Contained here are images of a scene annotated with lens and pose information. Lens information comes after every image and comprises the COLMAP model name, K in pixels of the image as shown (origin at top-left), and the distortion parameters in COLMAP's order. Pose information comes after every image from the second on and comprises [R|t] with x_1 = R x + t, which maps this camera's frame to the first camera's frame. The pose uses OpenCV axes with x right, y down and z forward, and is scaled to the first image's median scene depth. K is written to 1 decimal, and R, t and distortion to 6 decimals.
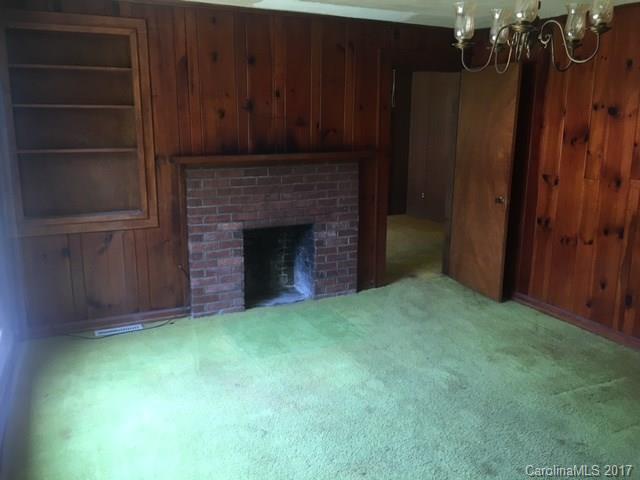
lens RADIAL K [[549.9, 0, 320.6], [0, 549.9, 239.4], [0, 0, 1]] dist [0.048056, -0.080461]
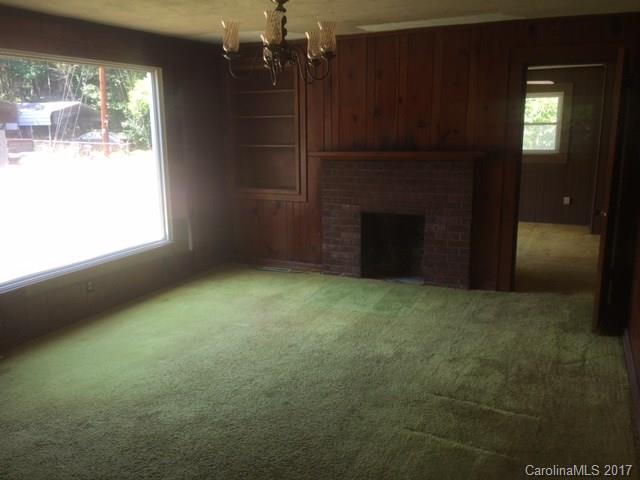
lens RADIAL K [[549.9, 0, 320.3], [0, 549.9, 239.7], [0, 0, 1]] dist [0.048056, -0.080461]
pose [[0.629579, 0.142700, -0.763719, 0.765237], [-0.150759, 0.986743, 0.060092, -0.016879], [0.762169, 0.077305, 0.642746, 0.141133]]
